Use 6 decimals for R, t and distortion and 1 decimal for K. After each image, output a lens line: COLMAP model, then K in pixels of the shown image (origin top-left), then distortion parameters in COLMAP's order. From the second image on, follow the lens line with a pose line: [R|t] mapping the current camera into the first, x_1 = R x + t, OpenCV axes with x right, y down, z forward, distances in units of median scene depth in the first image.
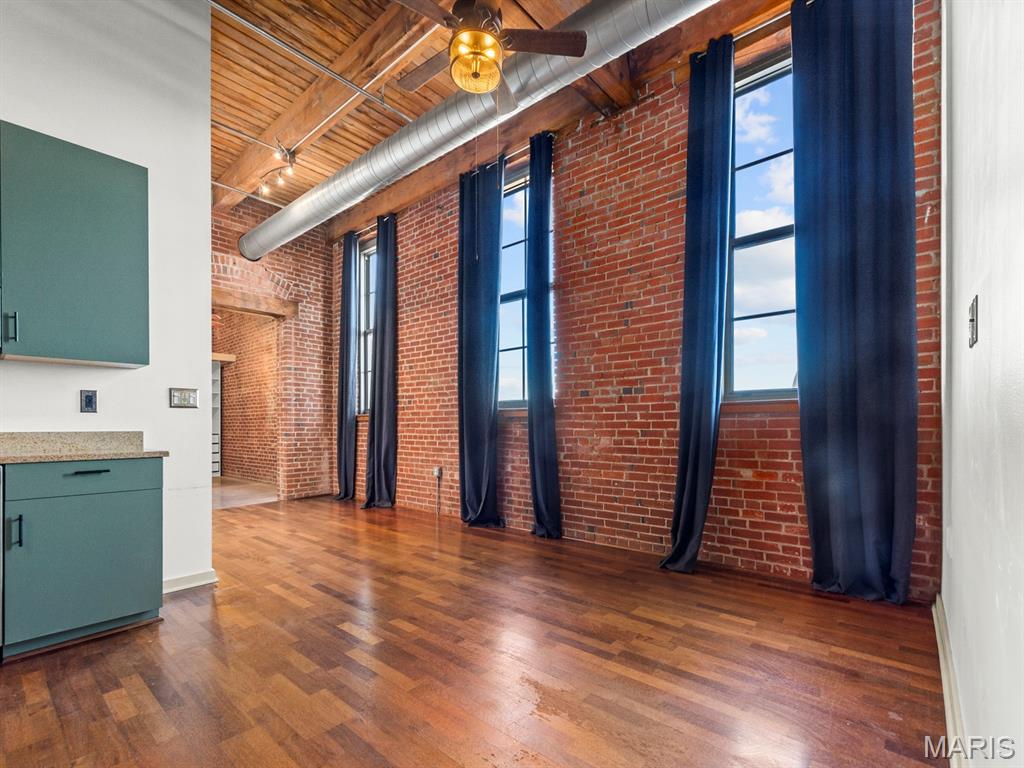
lens RADIAL K [[457.8, 0, 517.5], [0, 457.8, 427.4], [0, 0, 1]] dist [0.005074, -0.000902]
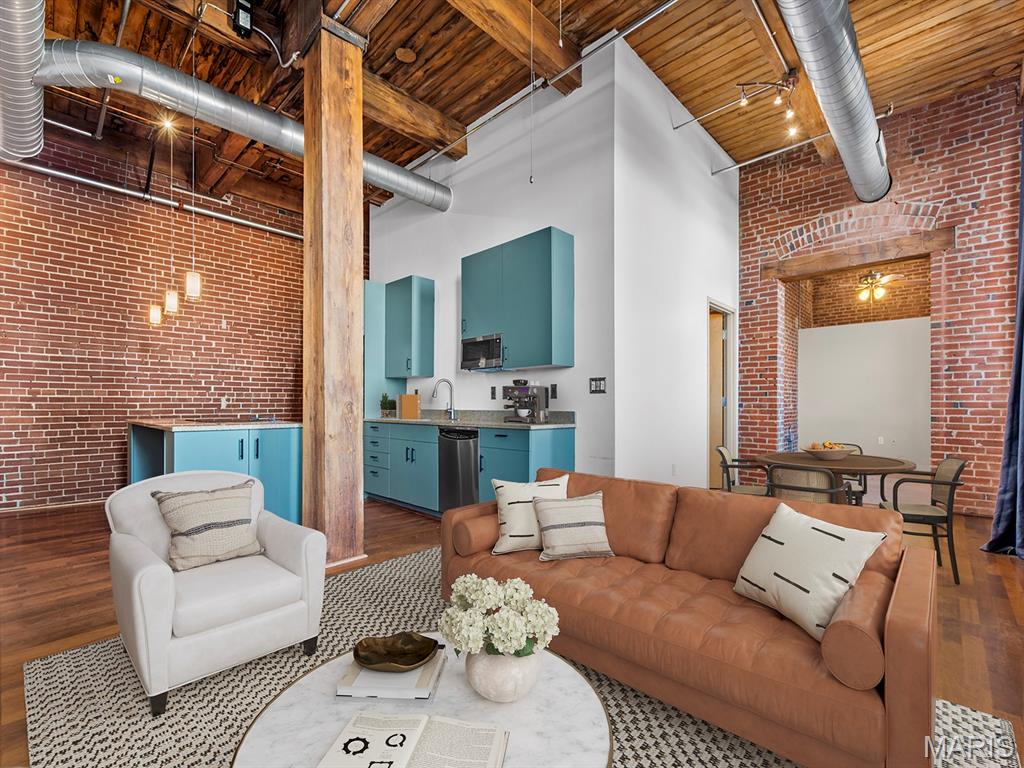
lens RADIAL K [[457.8, 0, 514.7], [0, 457.8, 404.5], [0, 0, 1]] dist [0.005074, -0.000902]
pose [[-0.060663, -0.001324, -0.998157, 0.401218], [-0.001465, 0.999998, -0.001238, -0.008055], [0.998157, 0.001387, -0.060665, 0.639630]]
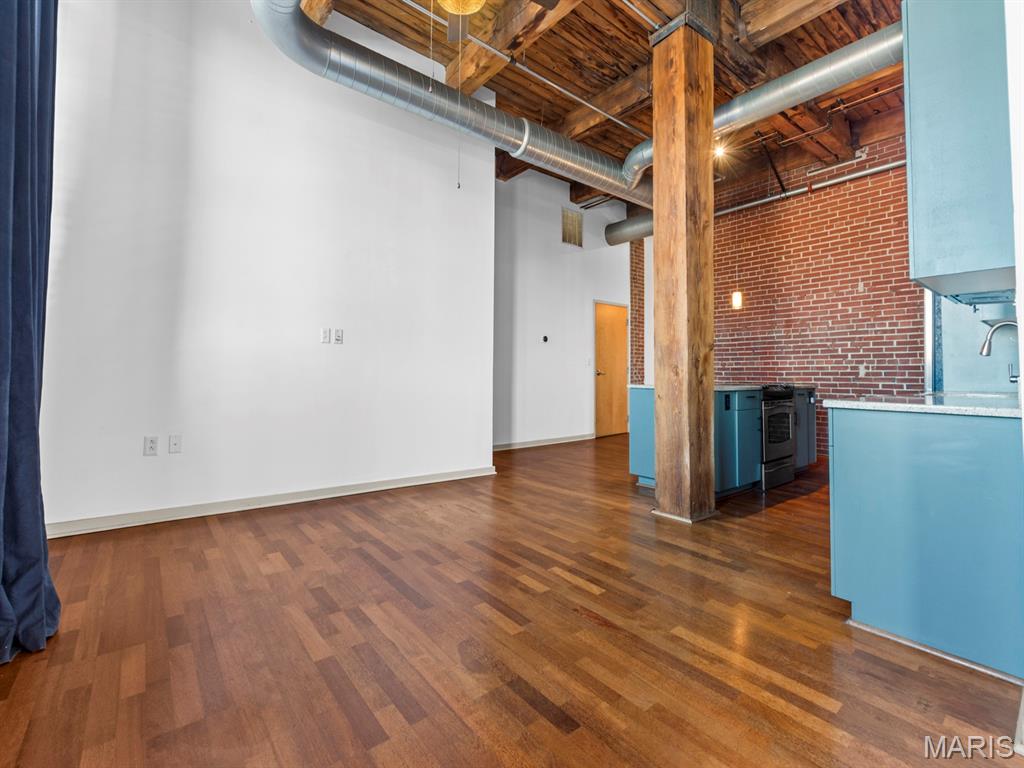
lens RADIAL K [[457.8, 0, 502.8], [0, 457.8, 358.2], [0, 0, 1]] dist [0.005074, -0.000902]
pose [[-0.977852, -0.000583, 0.209298, -0.246302], [-0.008334, 0.999312, -0.036153, 0.007000], [-0.209133, -0.037097, -0.977183, 1.189571]]
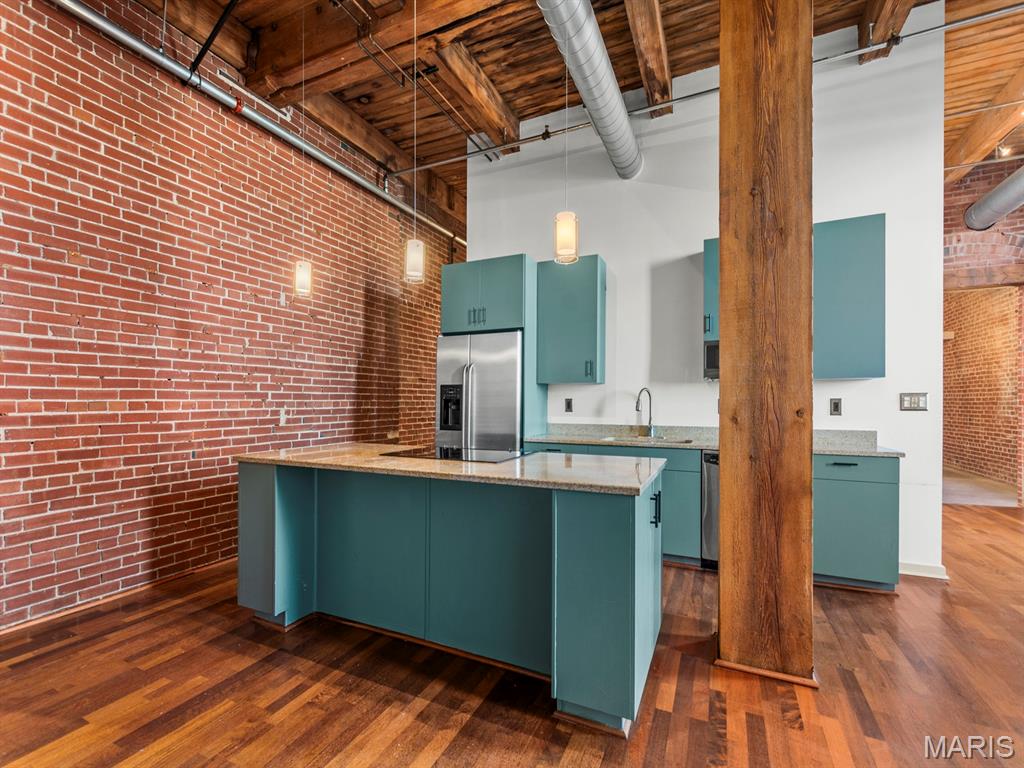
lens RADIAL K [[457.8, 0, 511.3], [0, 457.8, 402.7], [0, 0, 1]] dist [0.005074, -0.000902]
pose [[0.260345, 0.003533, -0.965509, 0.064547], [-0.001717, 0.999993, 0.003197, -0.047973], [0.965514, 0.000825, 0.260349, -0.164970]]
